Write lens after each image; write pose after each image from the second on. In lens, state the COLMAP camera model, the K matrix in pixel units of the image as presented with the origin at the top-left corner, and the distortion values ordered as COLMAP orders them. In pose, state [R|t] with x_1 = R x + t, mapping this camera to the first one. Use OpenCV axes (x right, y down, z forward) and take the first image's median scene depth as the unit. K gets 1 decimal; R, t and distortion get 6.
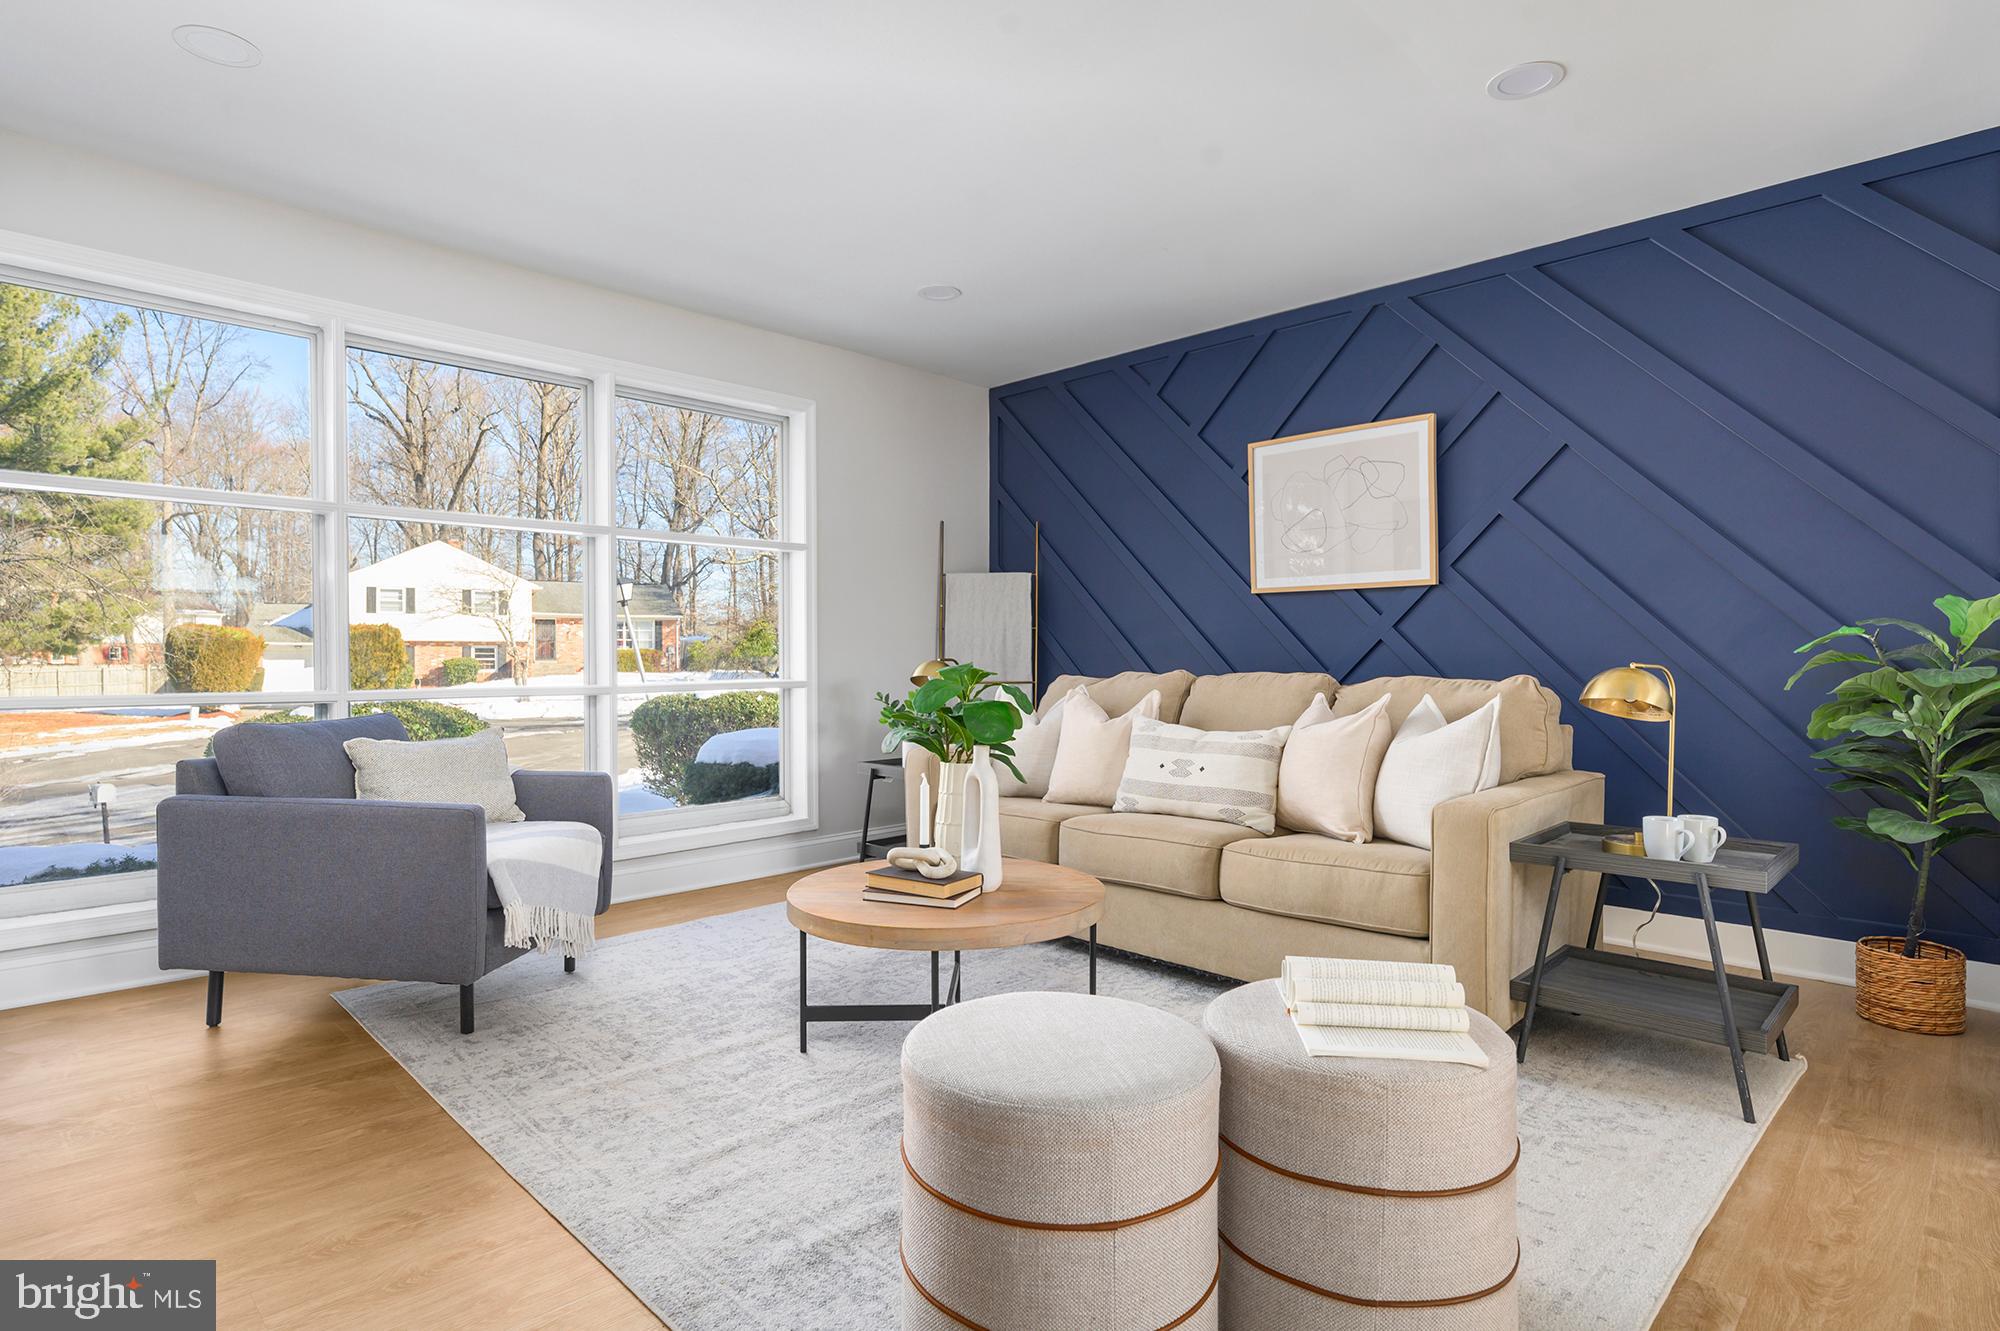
lens RADIAL K [[1026.7, 0, 996.1], [0, 1026.7, 667.3], [0, 0, 1]] dist [-0.001926, -0.000333]
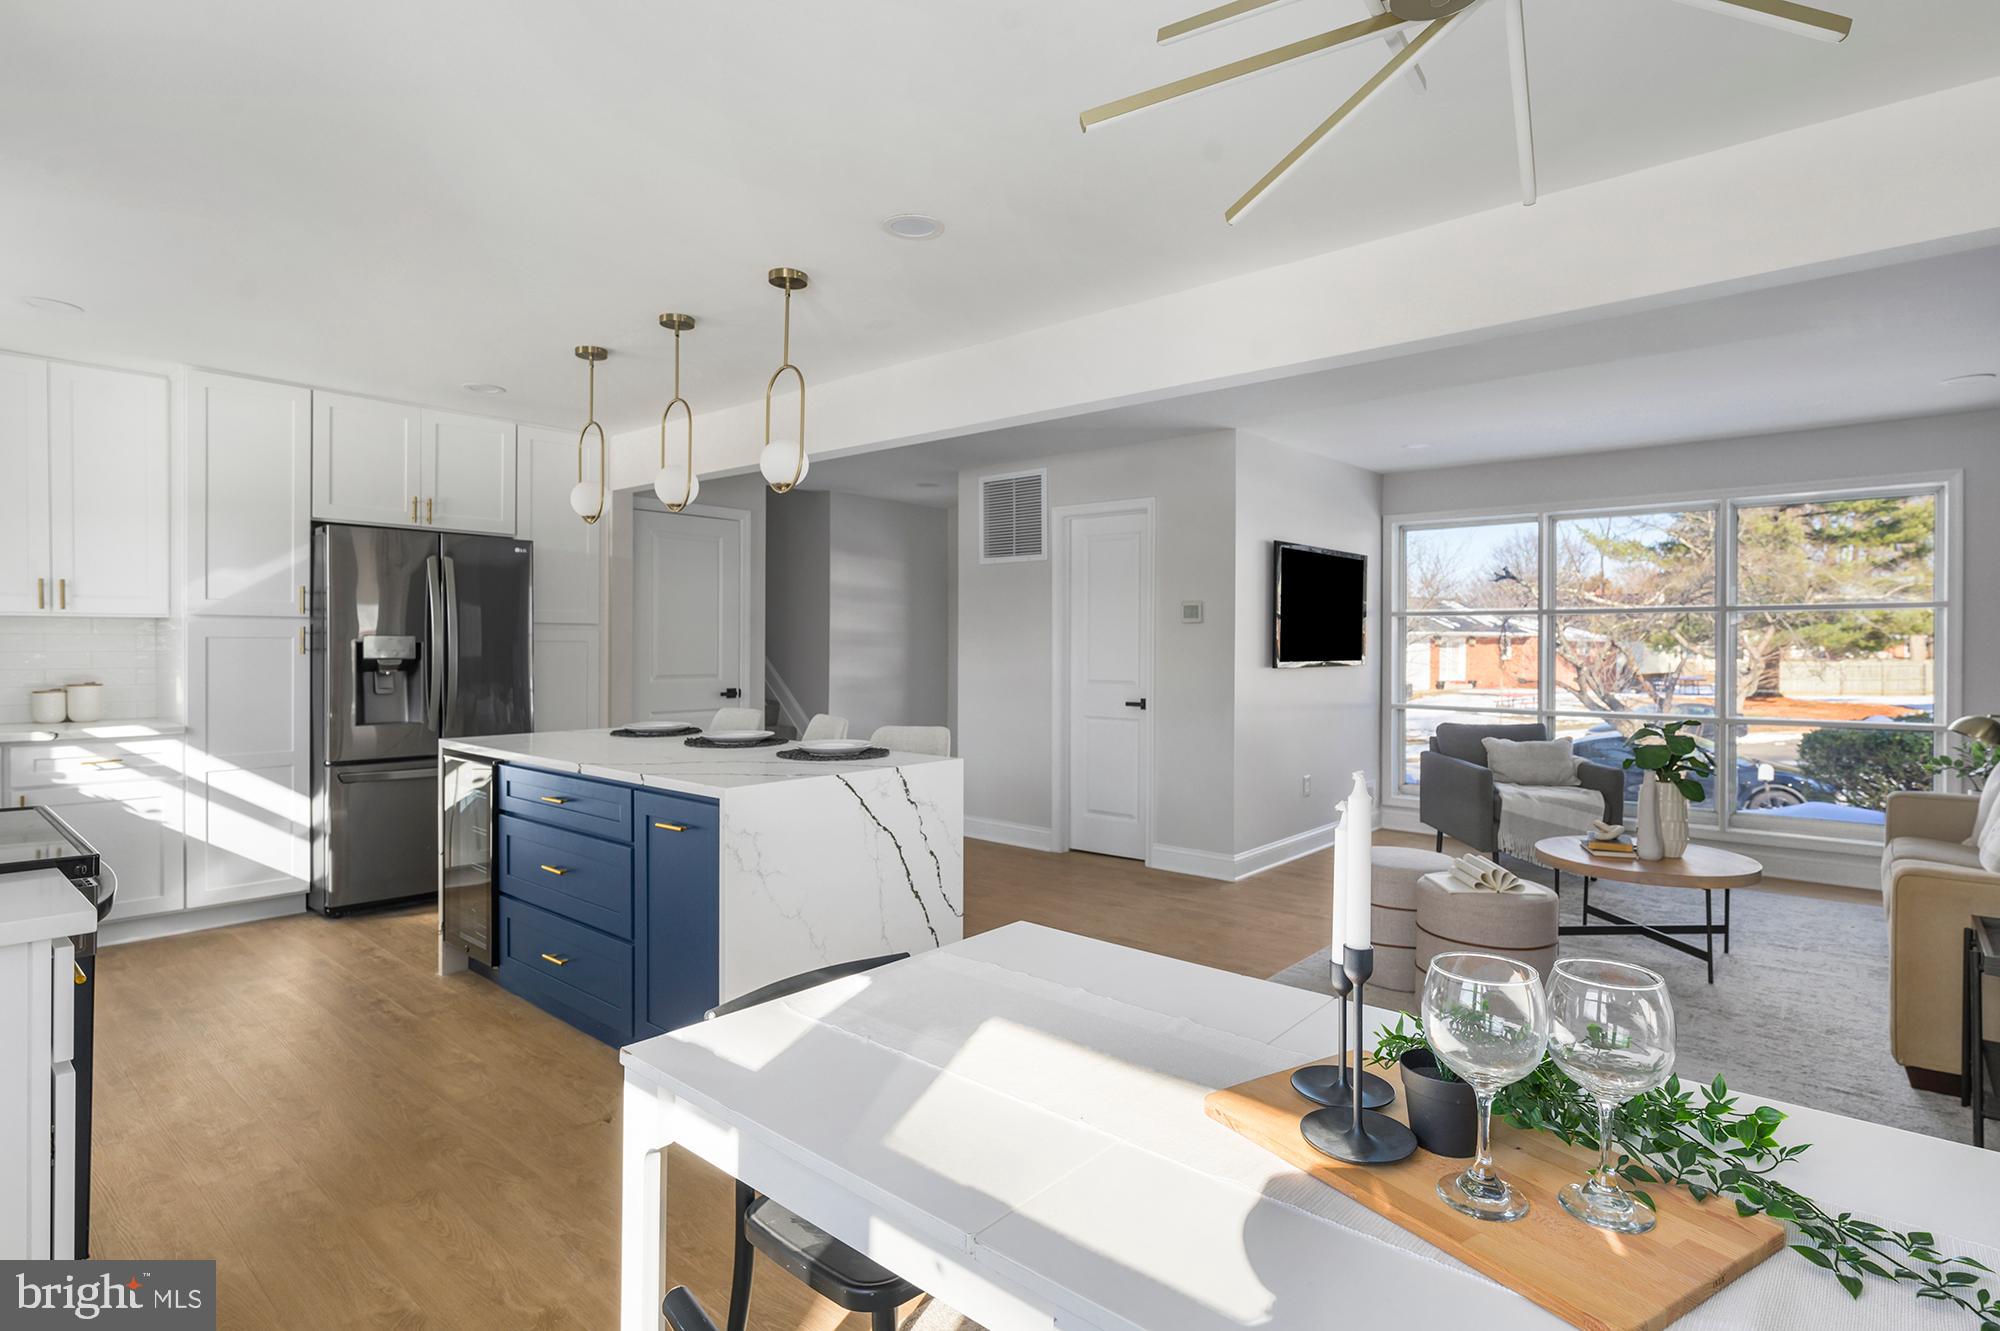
lens RADIAL K [[1000.0, 0, 998.9], [0, 1000.0, 654.9], [0, 0, 1]] dist [-0.000659, -0.000065]
pose [[0.068257, 0.011980, -0.997596, 0.977897], [-0.013536, 0.999847, 0.011081, -0.073155], [0.997576, 0.012747, 0.068409, -0.099569]]
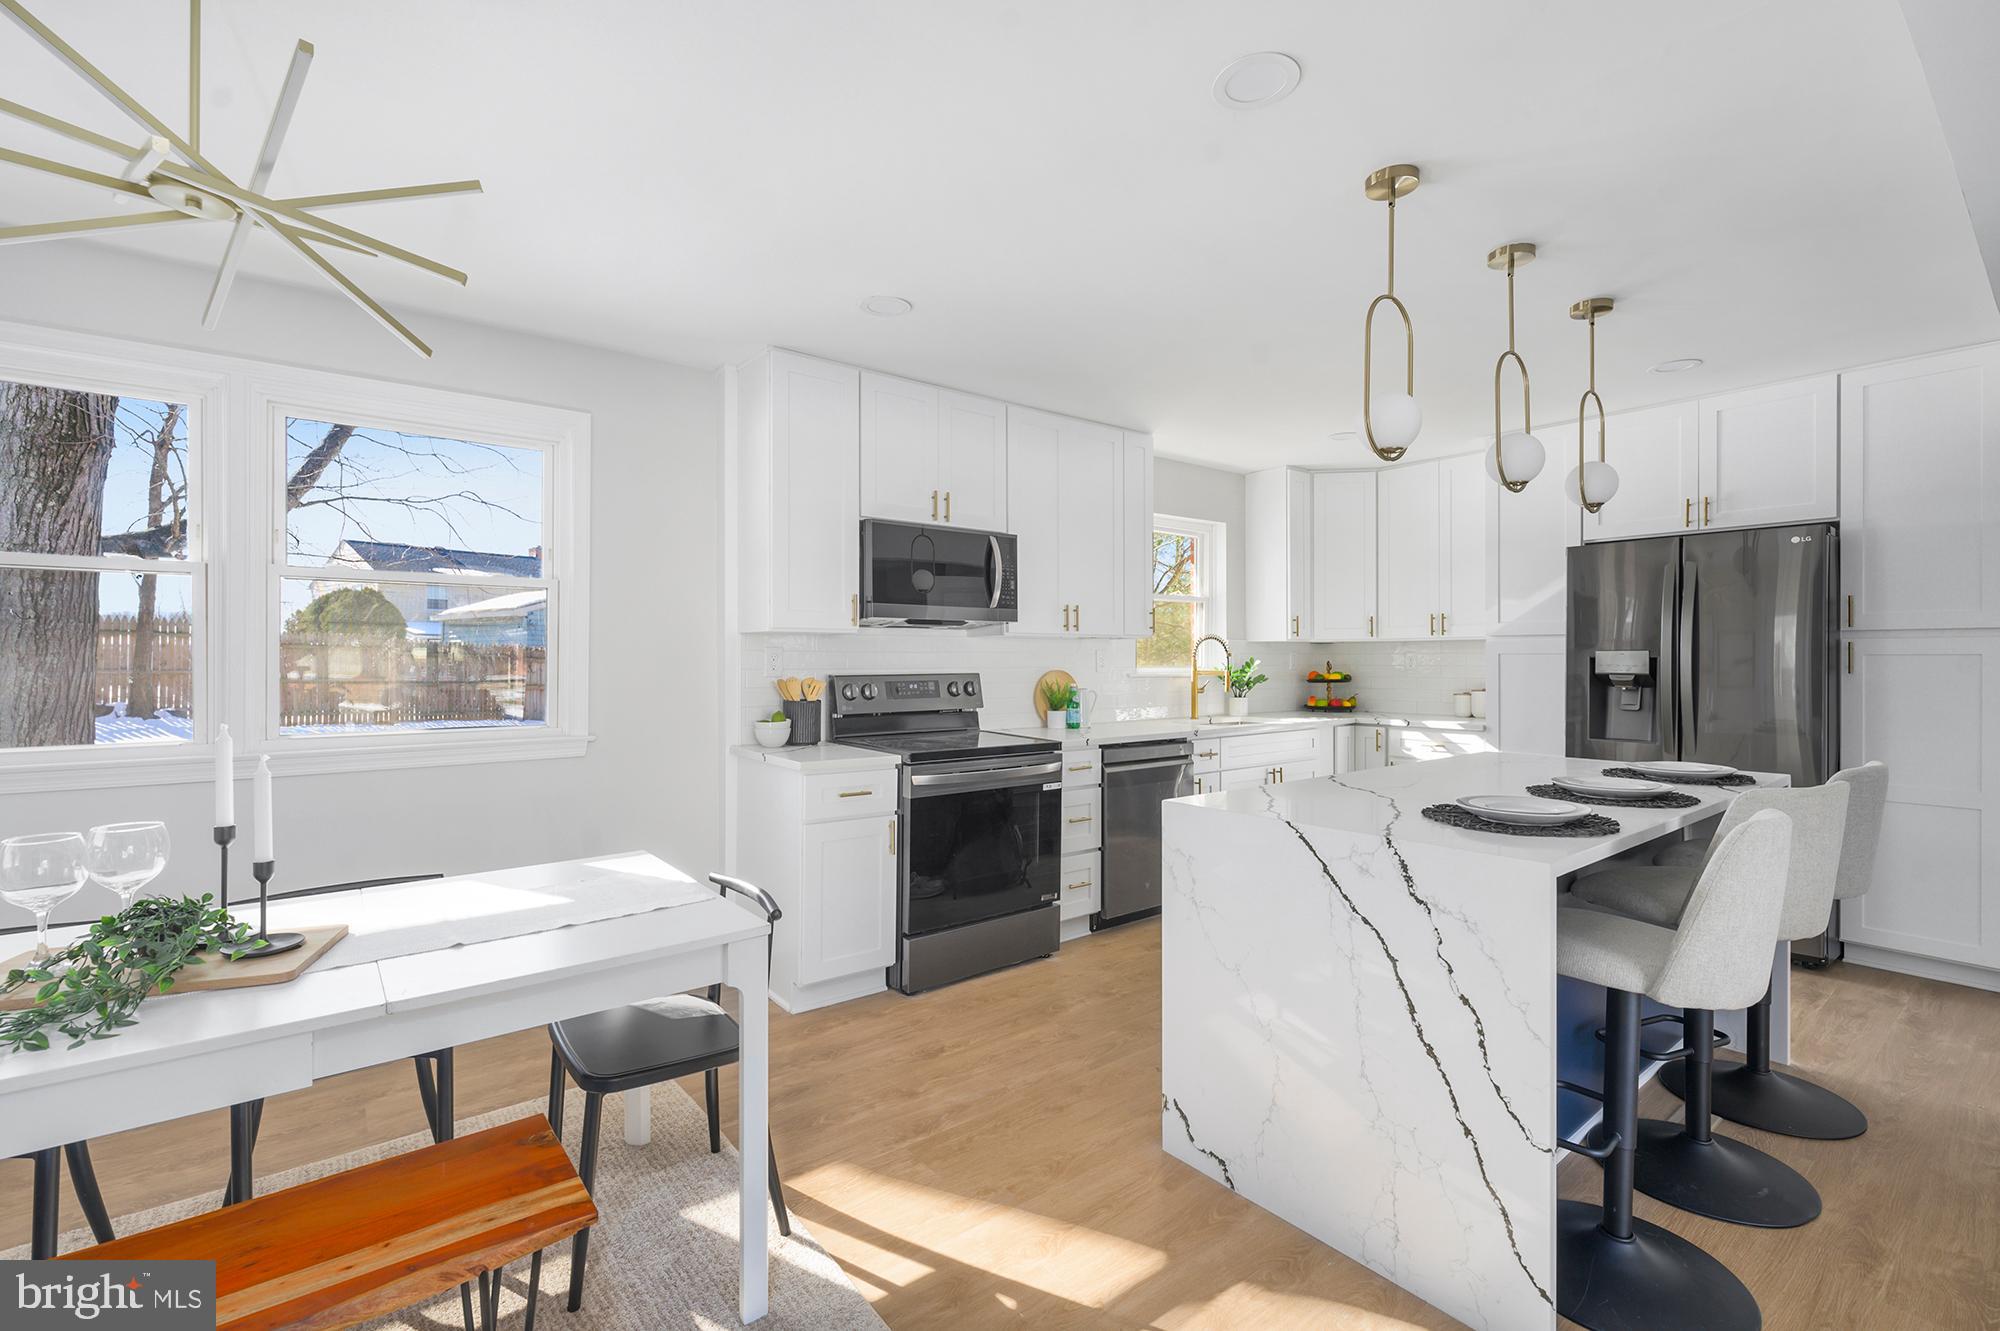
lens RADIAL K [[872.1, 0, 1000.4], [0, 872.1, 661.3], [0, 0, 1]] dist [-0.000837, 0.000123]
pose [[-0.992212, 0.000239, 0.124557, 0.342791], [0.001643, 0.999936, 0.011167, -0.073024], [-0.124547, 0.011285, -0.992150, 0.348521]]
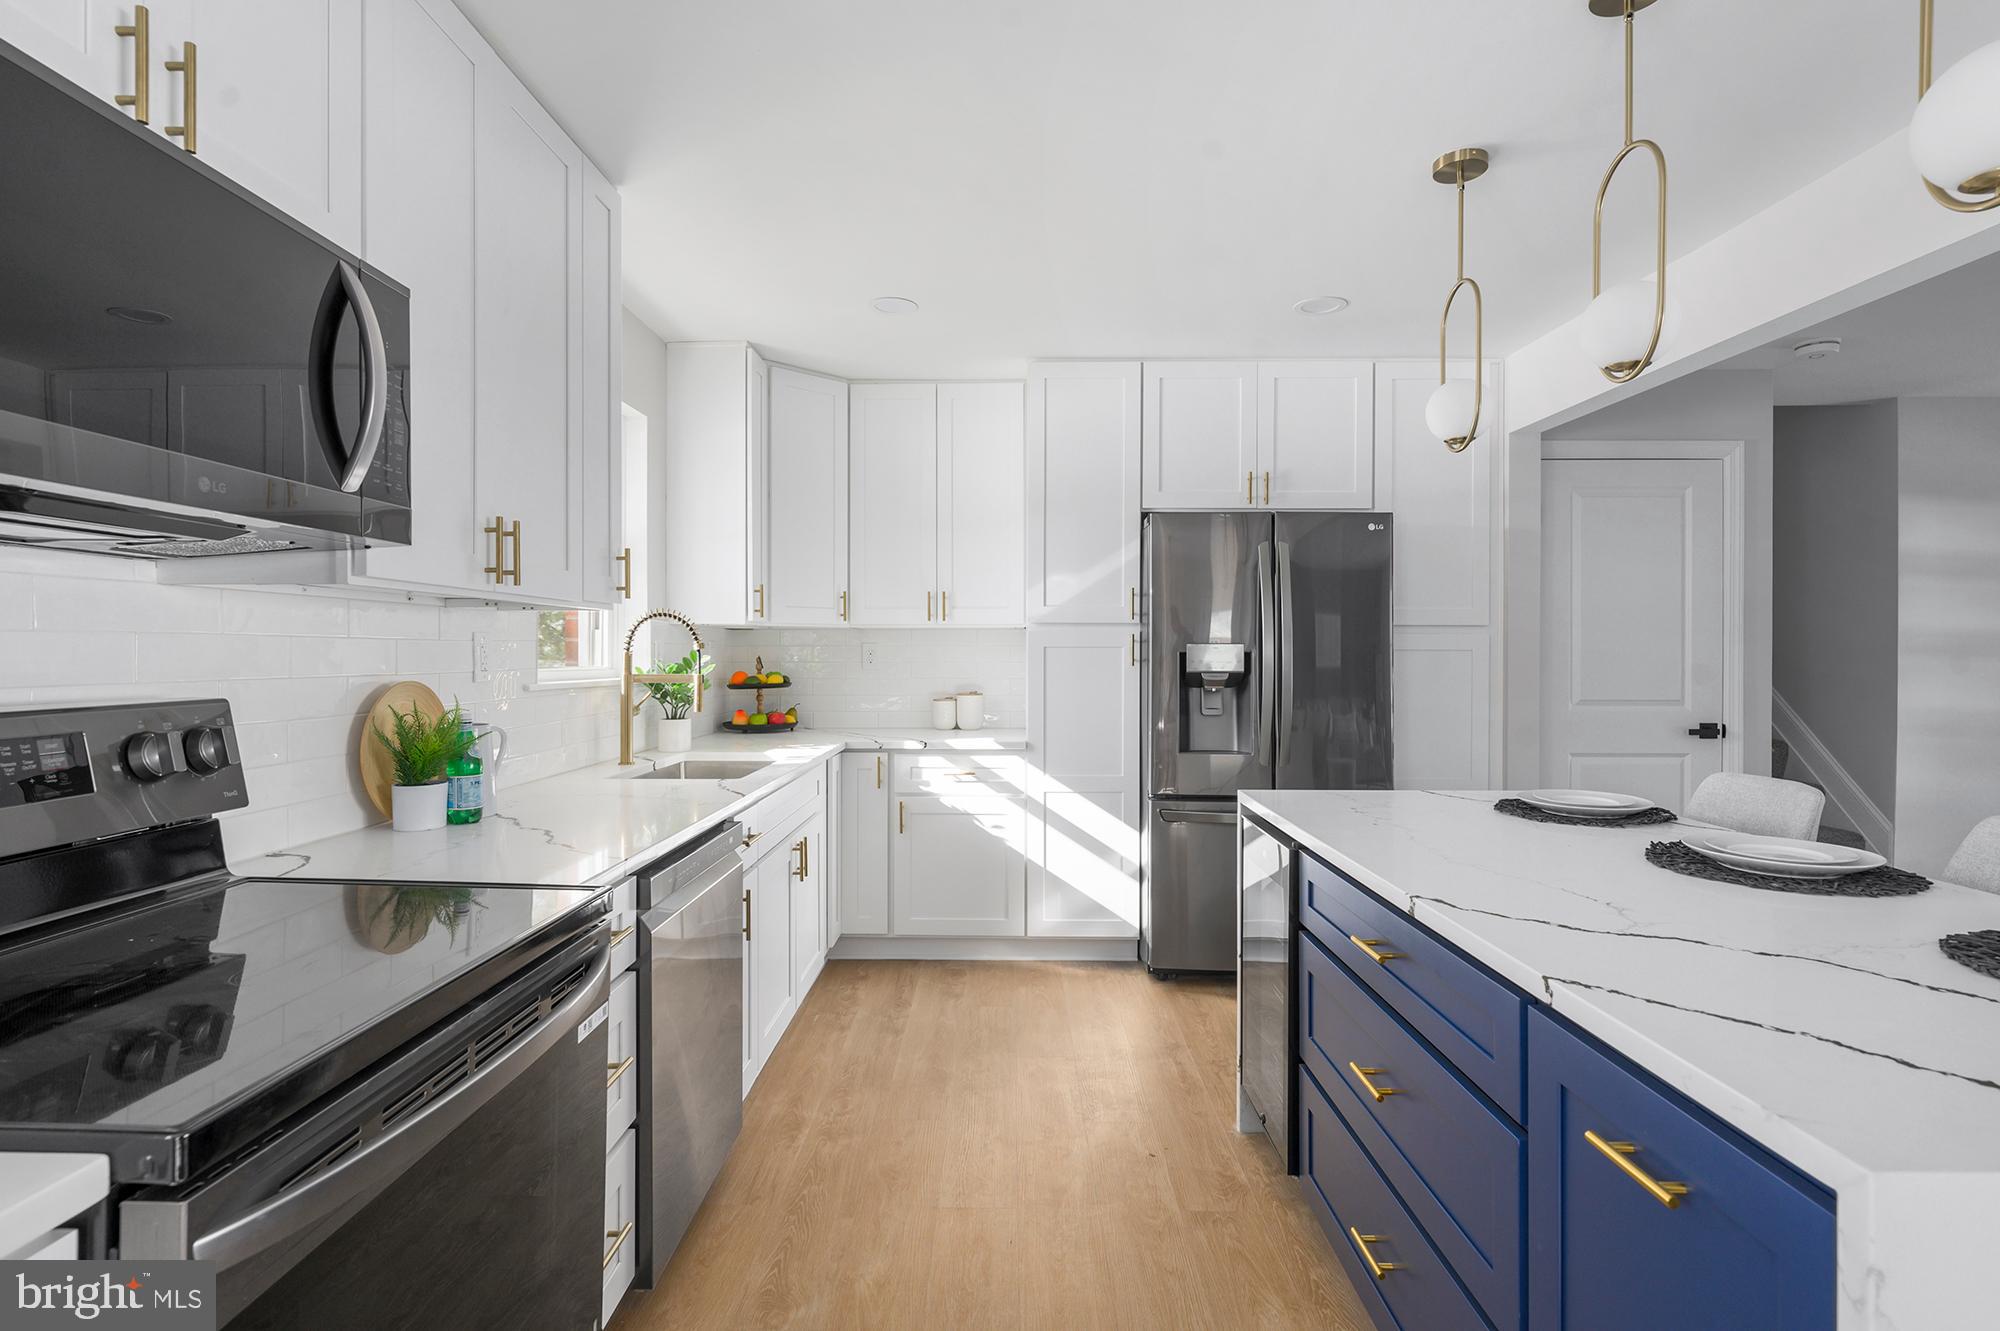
lens RADIAL K [[966.5, 0, 997.4], [0, 966.5, 648.5], [0, 0, 1]] dist [-0.001283, 0.000138]
pose [[-0.717940, -0.003001, -0.696098, 0.545564], [-0.007244, 0.999969, 0.003160, -0.069984], [0.696067, 0.007311, -0.717940, -0.218327]]
